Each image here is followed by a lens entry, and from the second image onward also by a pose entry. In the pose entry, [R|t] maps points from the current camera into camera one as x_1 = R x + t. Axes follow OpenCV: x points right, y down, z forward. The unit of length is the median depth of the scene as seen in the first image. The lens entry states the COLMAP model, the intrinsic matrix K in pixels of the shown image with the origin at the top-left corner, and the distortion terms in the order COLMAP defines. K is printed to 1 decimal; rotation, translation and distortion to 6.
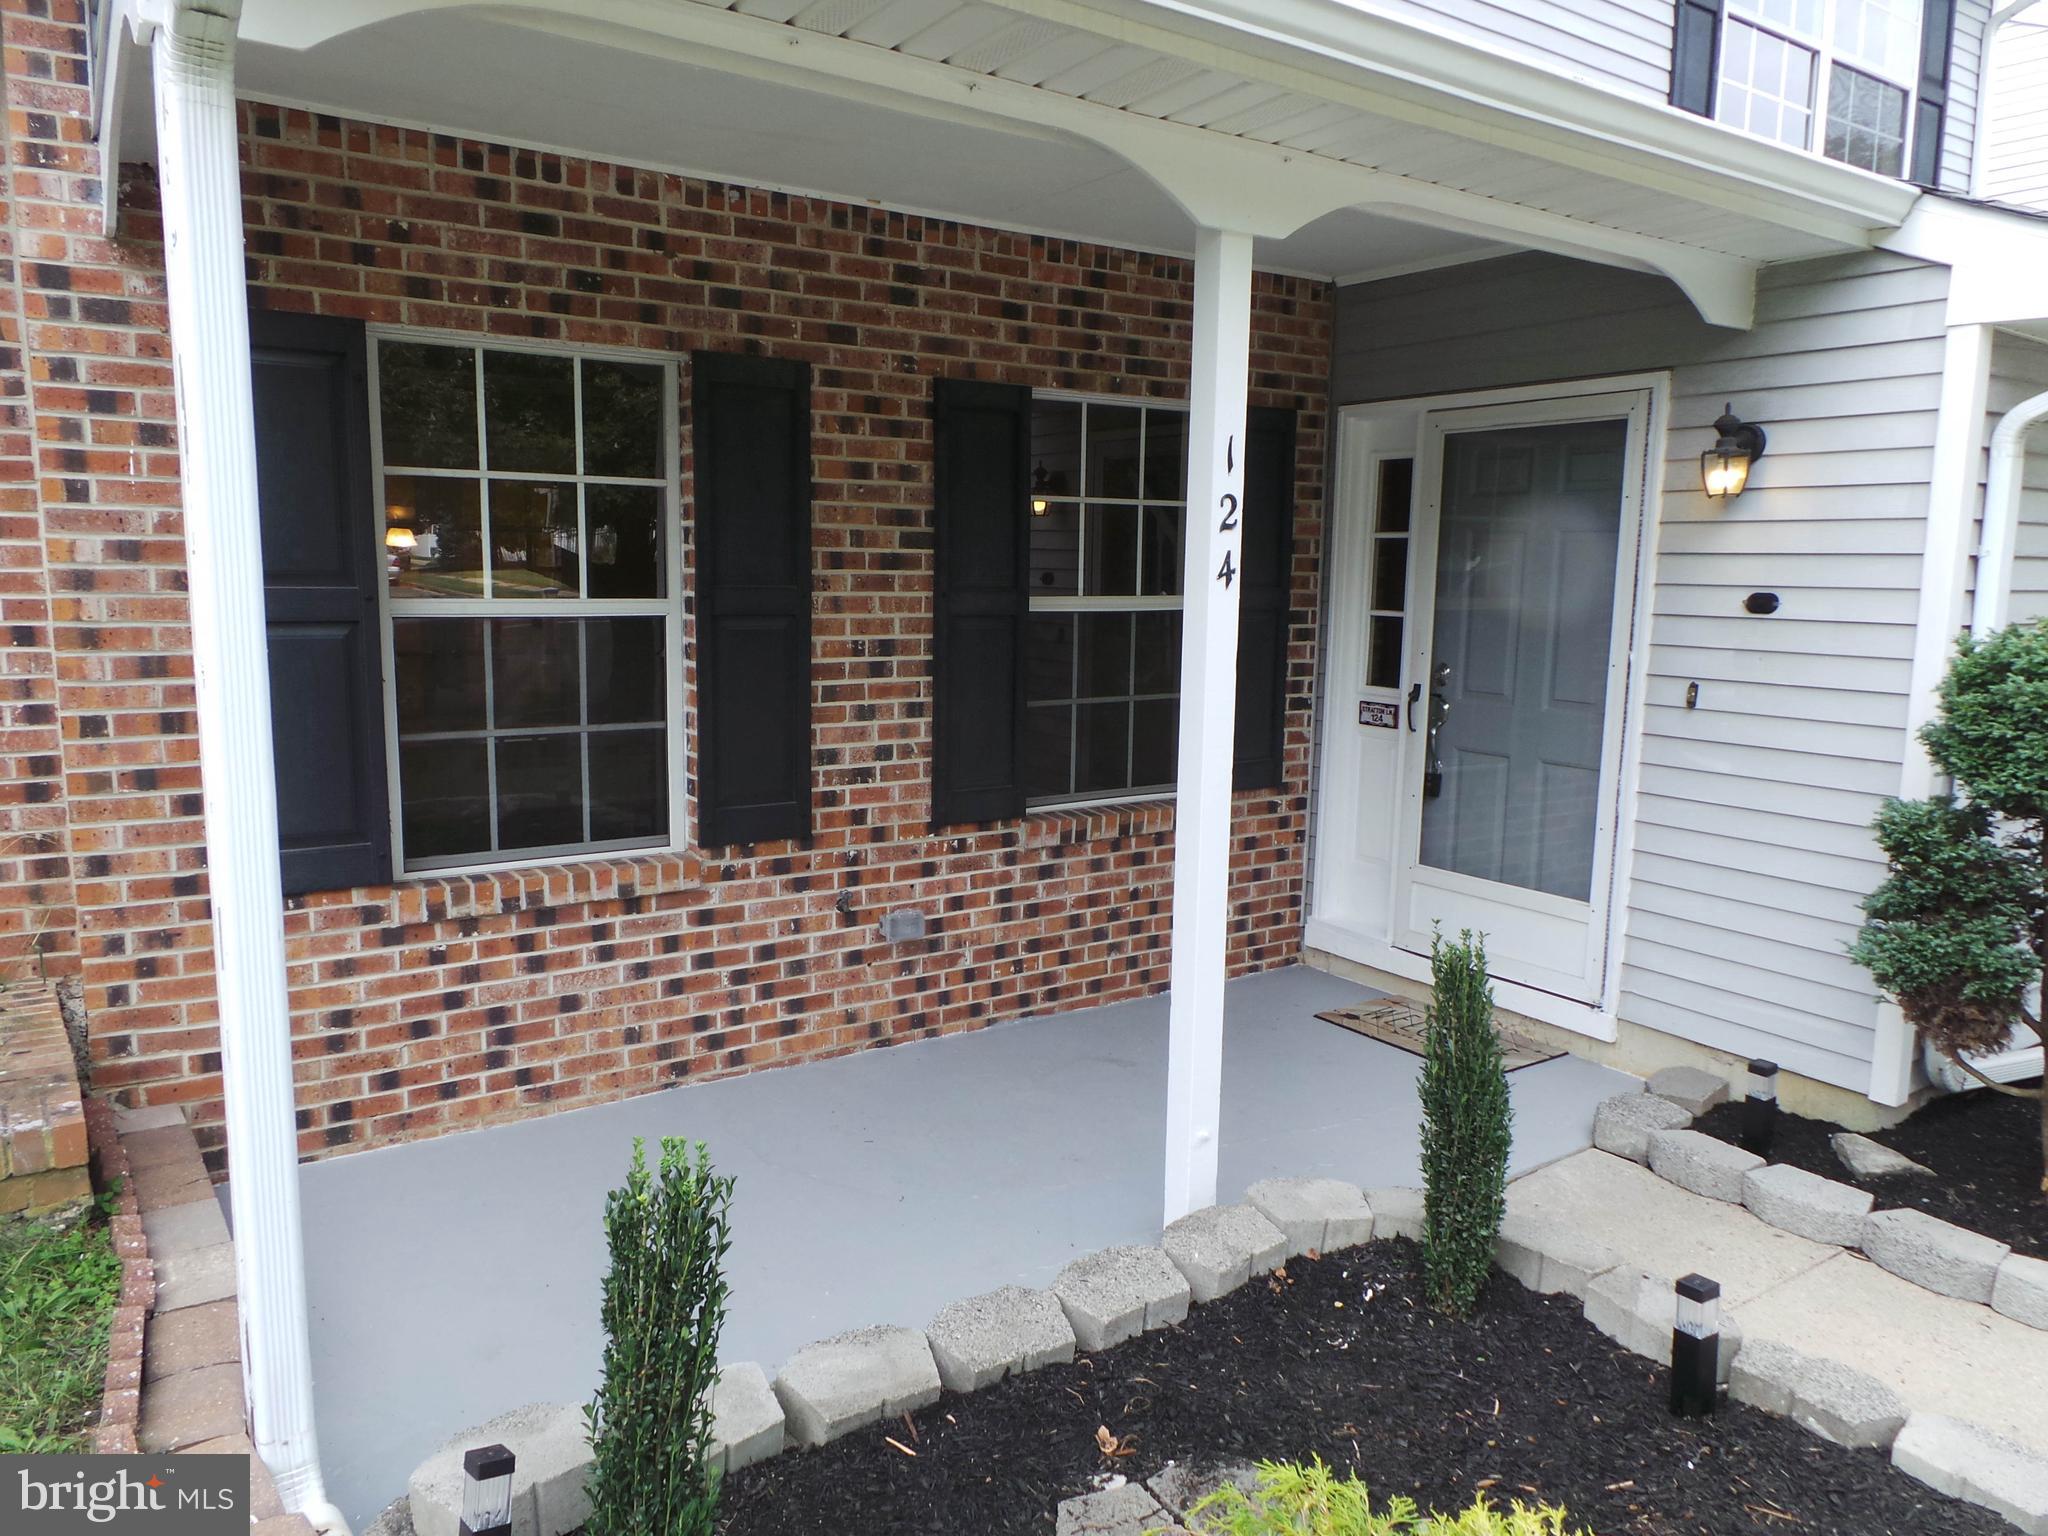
lens RADIAL K [[1387.8, 0, 1024.0], [0, 1387.8, 768.0], [0, 0, 1]] dist [0.005699, 0.002383]
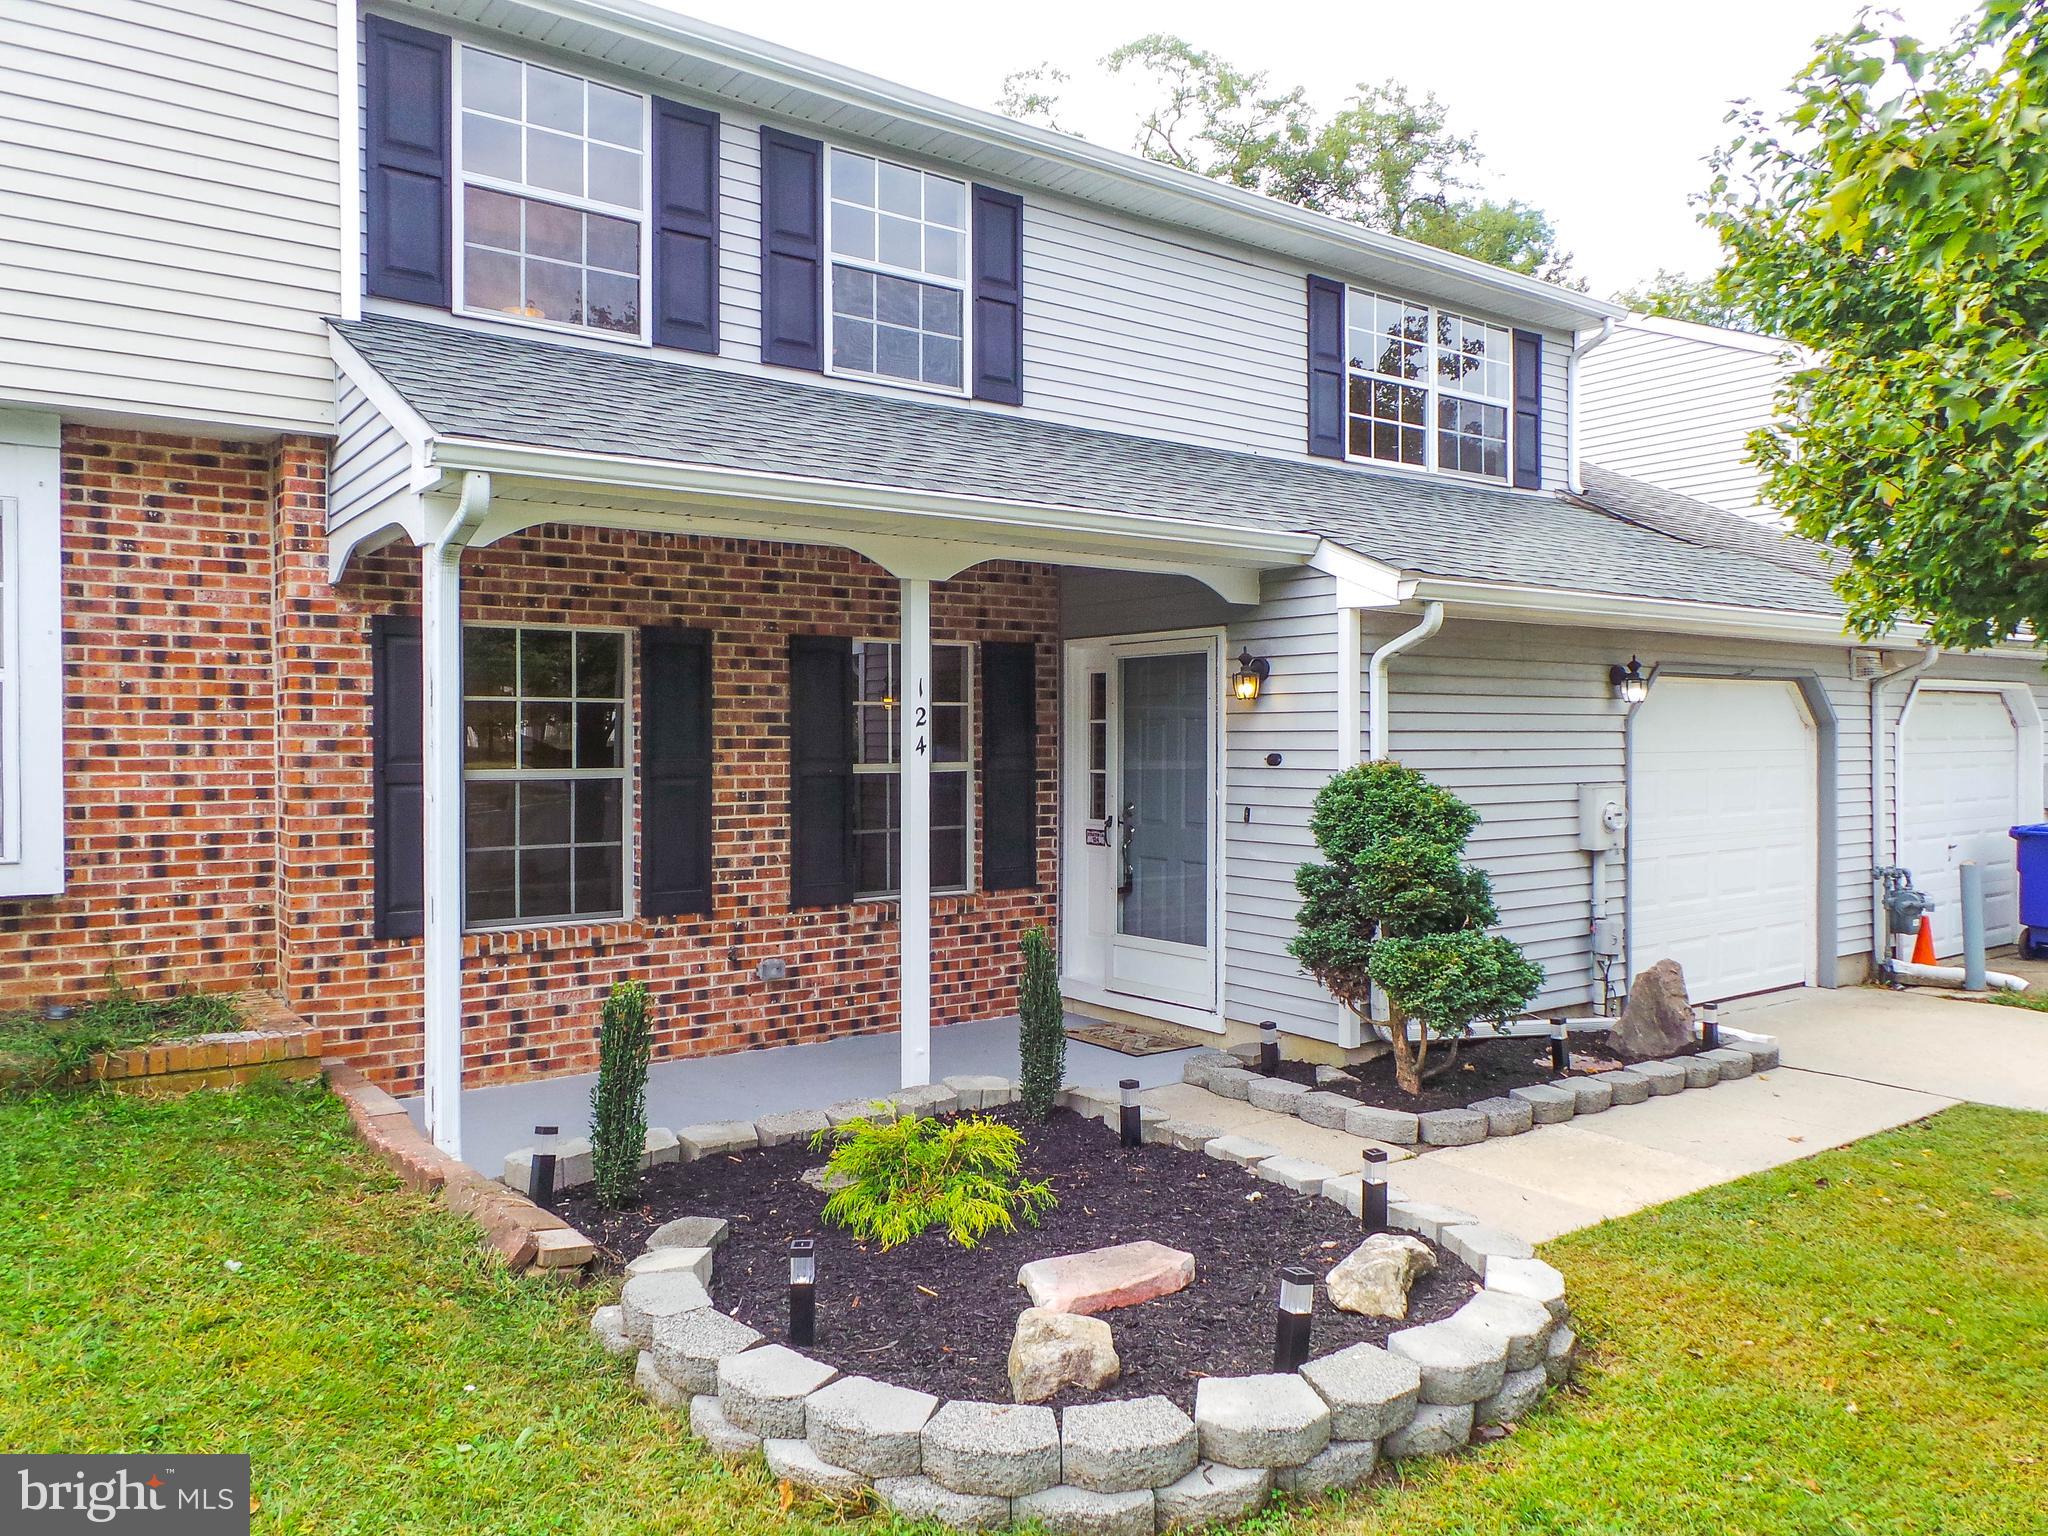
lens RADIAL K [[1483.8, 0, 1103.5], [0, 1483.8, 761.0], [0, 0, 1]] dist [0.012655, -0.001993]
pose [[0.997275, -0.017744, 0.071608, 0.186070], [0.027011, 0.991068, -0.130591, 0.115652], [-0.068652, 0.132169, 0.988847, -0.789120]]
